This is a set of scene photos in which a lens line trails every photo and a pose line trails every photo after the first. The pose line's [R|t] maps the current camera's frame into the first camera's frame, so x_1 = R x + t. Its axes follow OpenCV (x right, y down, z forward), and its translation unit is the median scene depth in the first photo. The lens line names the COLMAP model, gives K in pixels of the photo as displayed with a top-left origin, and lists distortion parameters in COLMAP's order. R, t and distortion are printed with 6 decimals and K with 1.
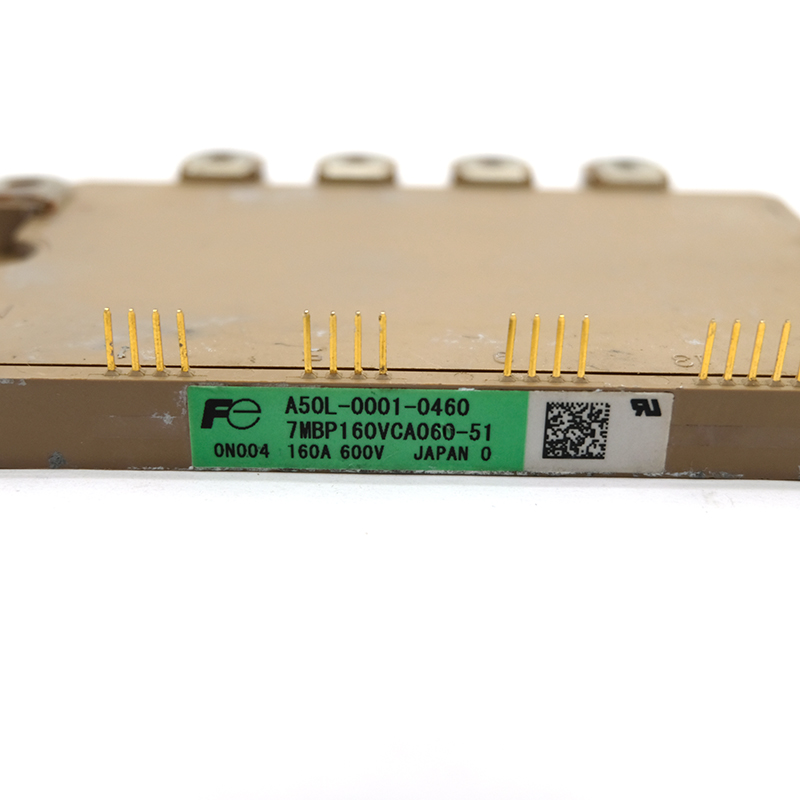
lens RADIAL K [[1110.9, 0, 400.5], [0, 1110.9, 399.9], [0, 0, 1]] dist [-0.055034, 0.000000]
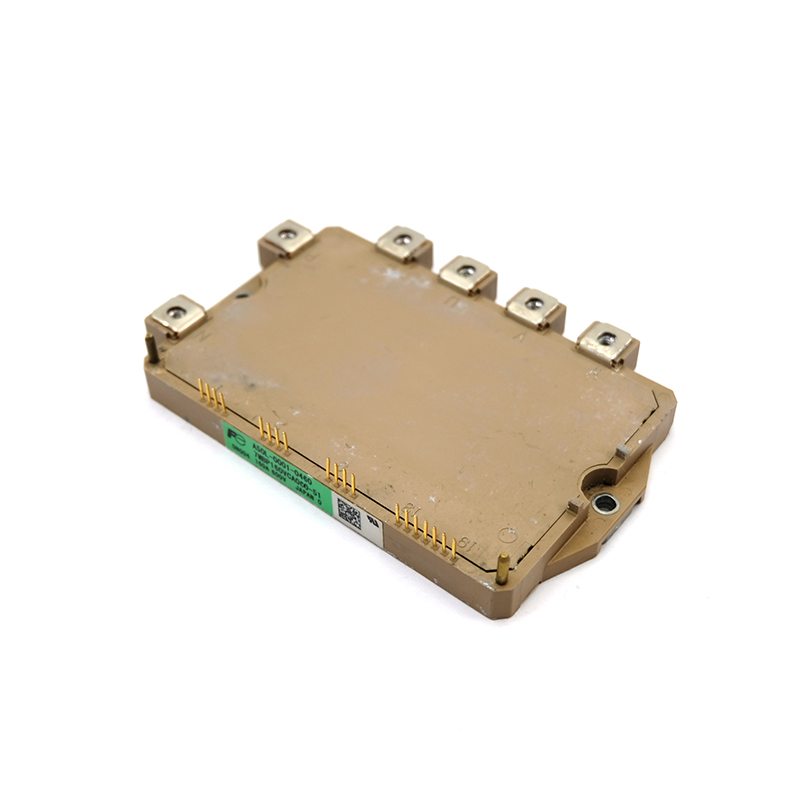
lens RADIAL K [[1110.9, 0, 398.0], [0, 1110.9, 401.8], [0, 0, 1]] dist [-0.055034, 0.000000]
pose [[0.772216, 0.430098, -0.467651, 1.148994], [-0.253390, 0.883450, 0.394094, -1.042022], [0.582646, -0.185827, 0.791197, -0.619237]]
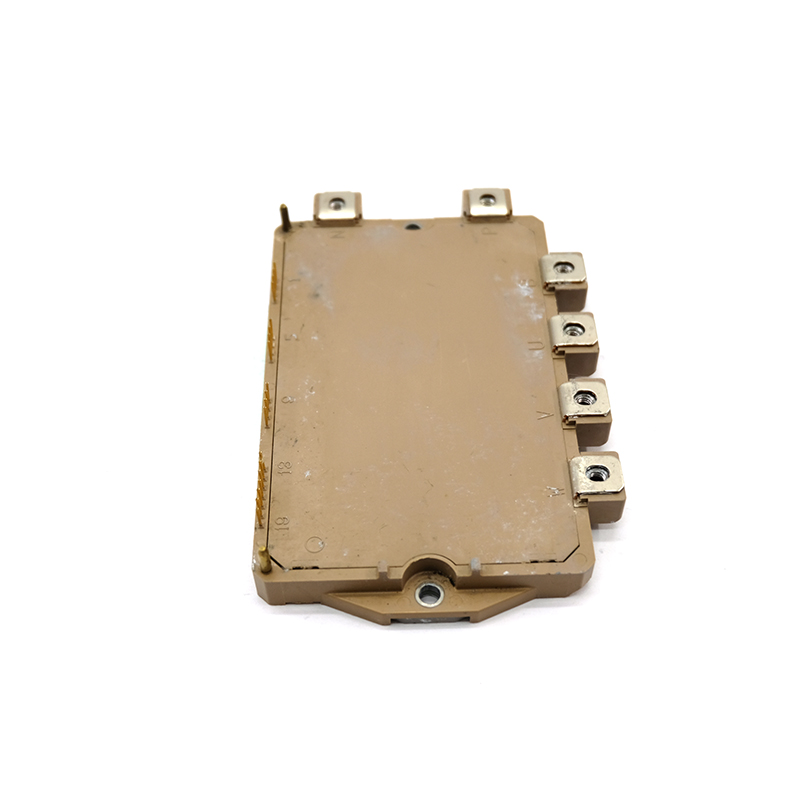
lens RADIAL K [[1110.9, 0, 401.1], [0, 1110.9, 399.8], [0, 0, 1]] dist [-0.055034, 0.000000]
pose [[0.020935, 0.770061, -0.637626, 1.583165], [-0.433344, 0.581733, 0.688331, -1.742217], [0.900985, 0.261901, 0.345880, 0.433693]]
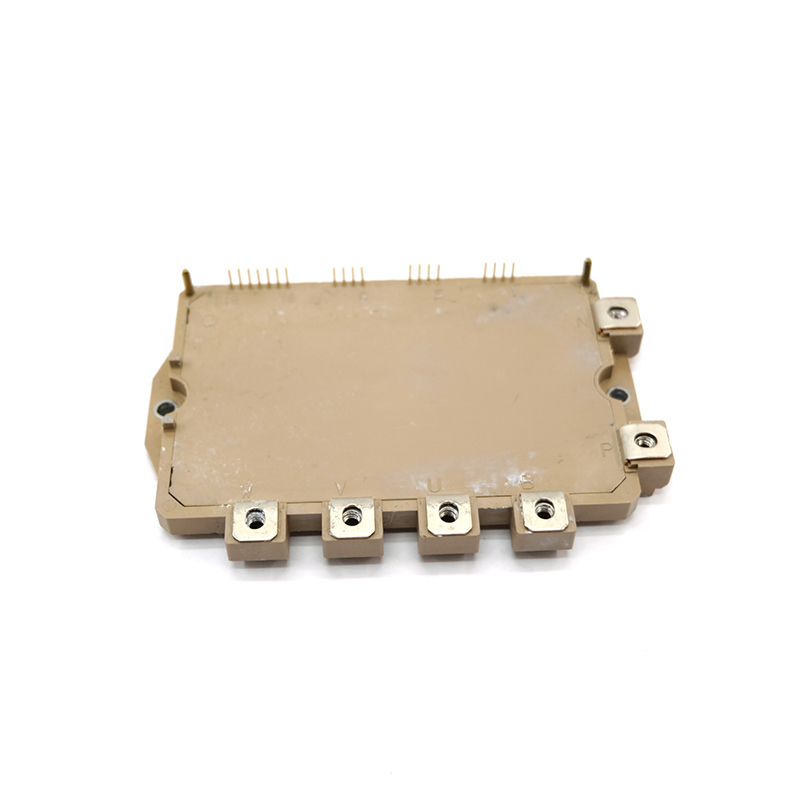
lens RADIAL K [[1110.9, 0, 400.8], [0, 1110.9, 399.0], [0, 0, 1]] dist [-0.055034, 0.000000]
pose [[-0.998903, 0.015050, -0.044340, 0.125695], [-0.040154, 0.211791, 0.976490, -2.512656], [0.024087, 0.977199, -0.210955, 1.805662]]
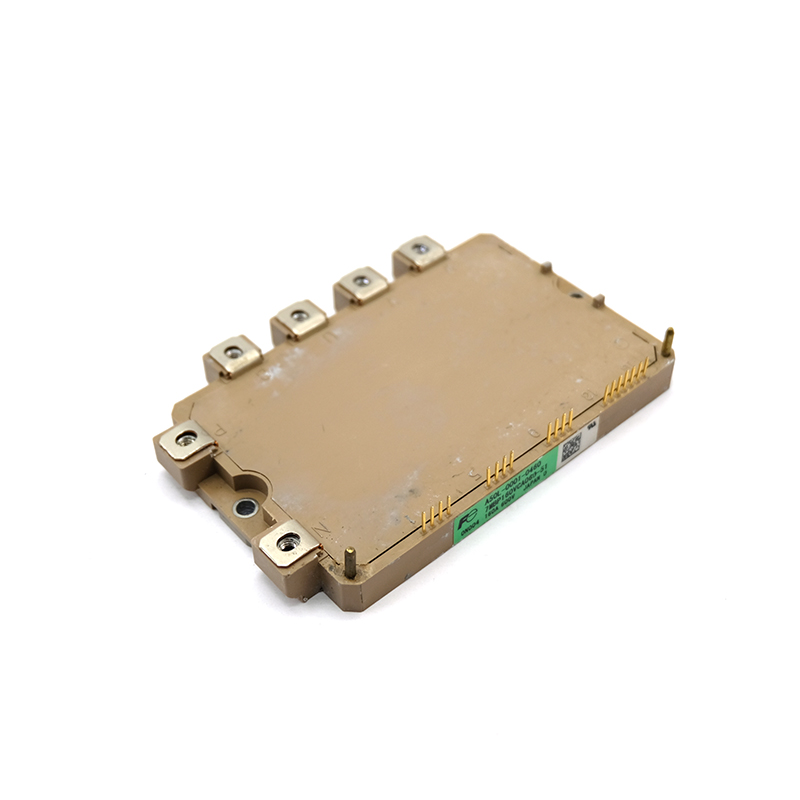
lens RADIAL K [[1110.9, 0, 400.7], [0, 1110.9, 398.5], [0, 0, 1]] dist [-0.055034, 0.000000]
pose [[0.757672, -0.485470, 0.436178, -1.116103], [0.319406, 0.858656, 0.400862, -1.140692], [-0.569133, -0.164404, 0.805642, -0.705588]]
